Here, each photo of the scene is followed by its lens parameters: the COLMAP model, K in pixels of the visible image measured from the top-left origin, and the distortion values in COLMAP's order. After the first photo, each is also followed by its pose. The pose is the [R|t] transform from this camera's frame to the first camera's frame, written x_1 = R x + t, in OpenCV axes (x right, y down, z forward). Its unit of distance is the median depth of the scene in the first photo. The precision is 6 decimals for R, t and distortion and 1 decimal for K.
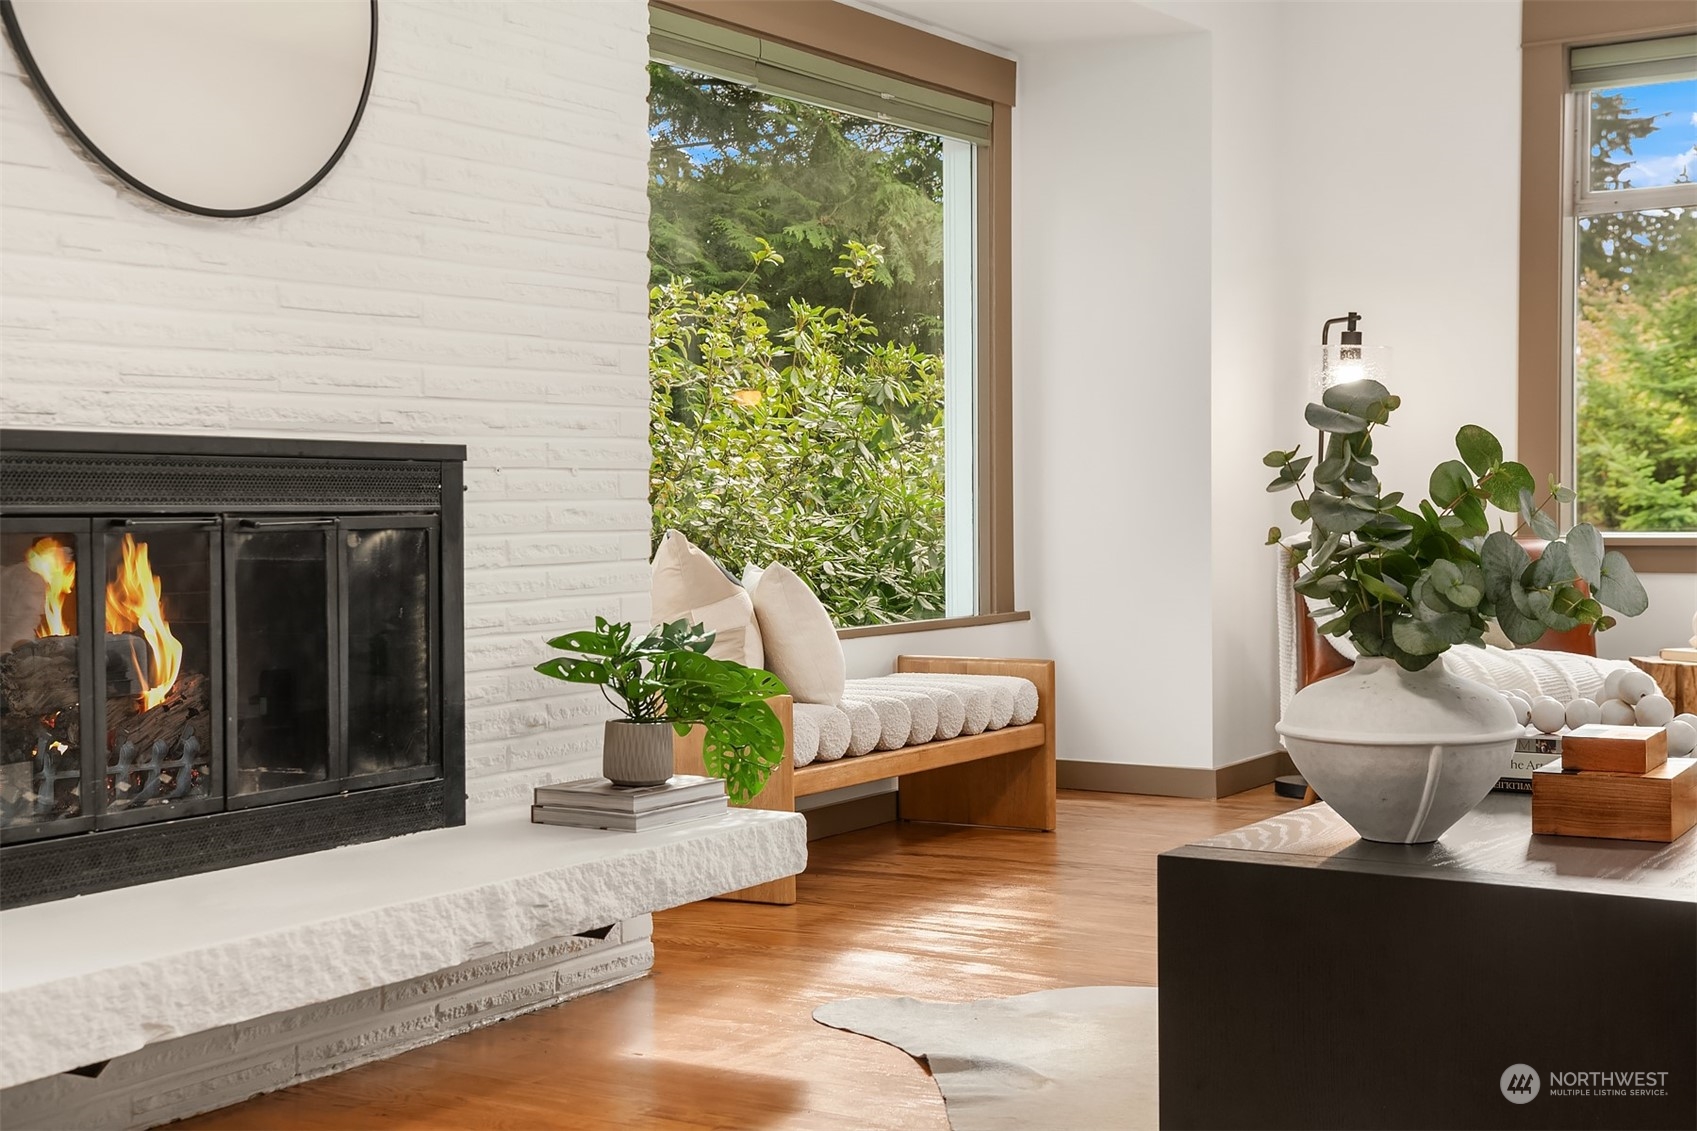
lens RADIAL K [[2285.9, 0, 848.5], [0, 2285.9, 565.5], [0, 0, 1]] dist [0.091261, 0.012754]
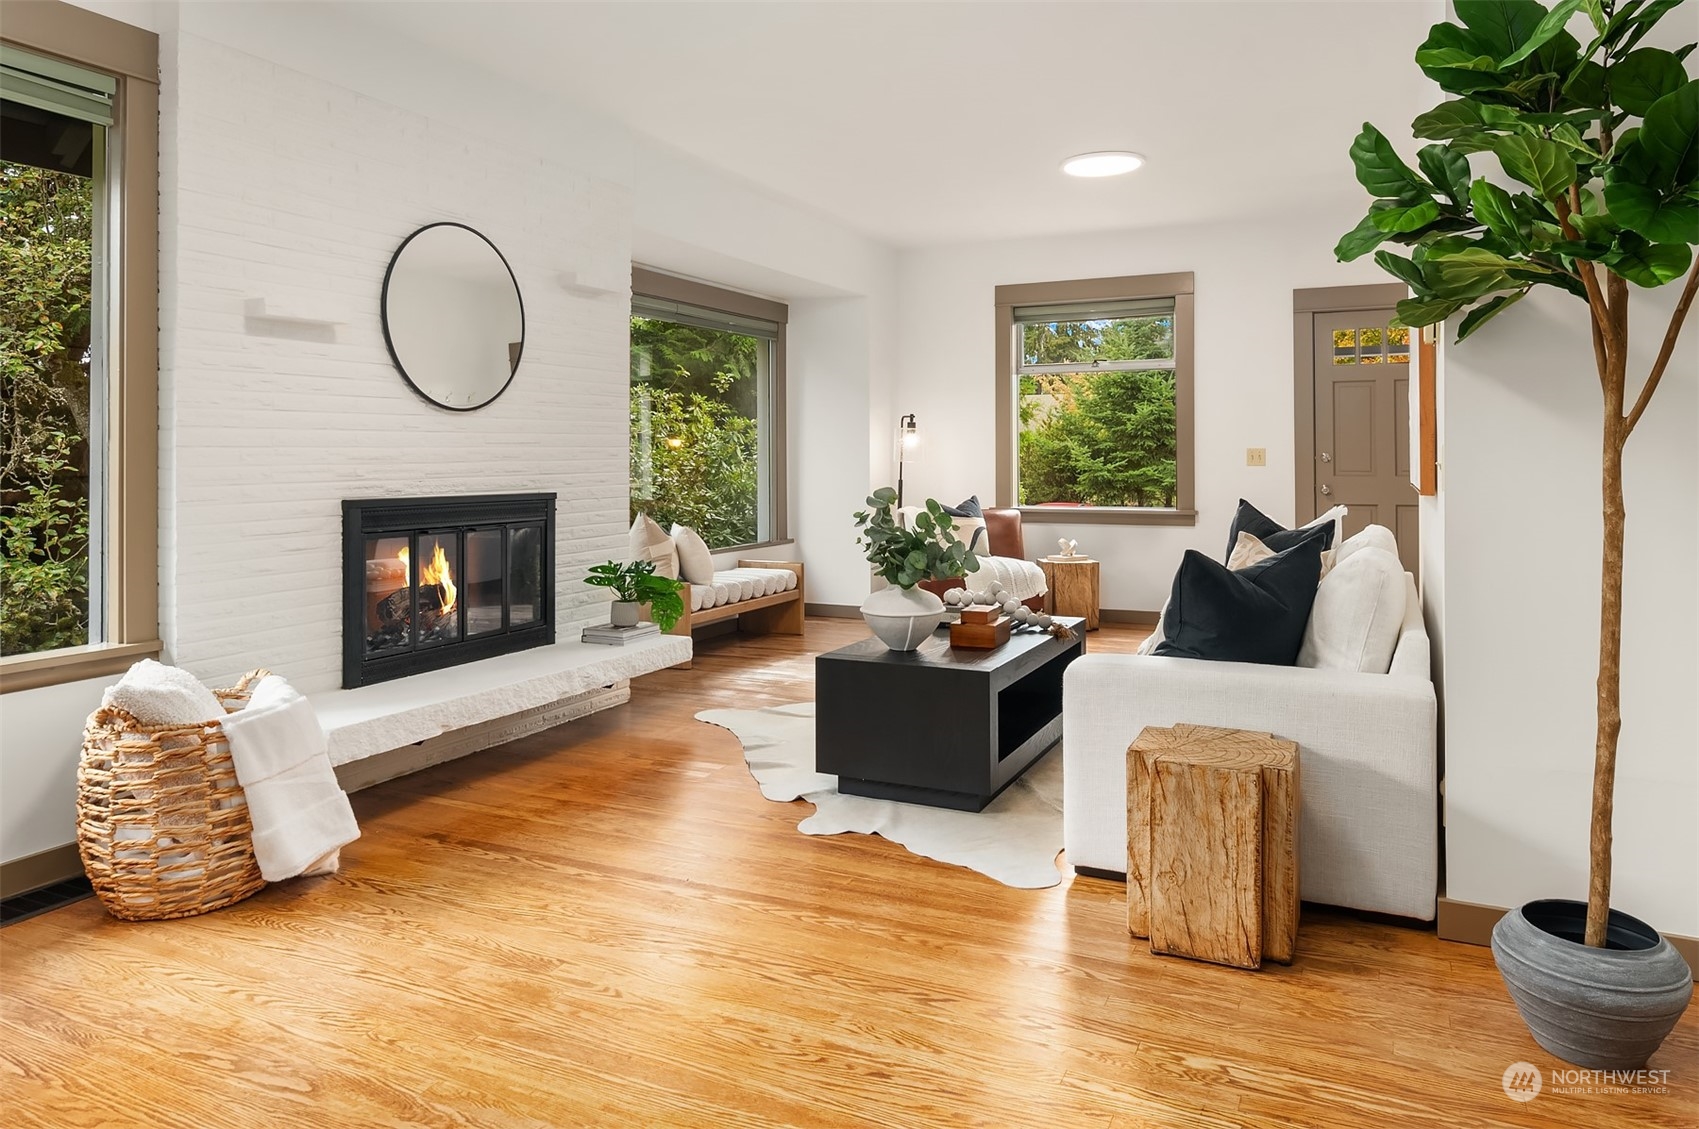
lens RADIAL K [[1116.2, 0, 848.8], [0, 1116.2, 449.5], [0, 0, 1]] dist [-0.000327, 0.000233]
pose [[0.993830, 0.004217, 0.110837, 0.016036], [-0.000037, 0.999289, -0.037690, -0.051749], [-0.110917, 0.037454, 0.993124, -0.250001]]
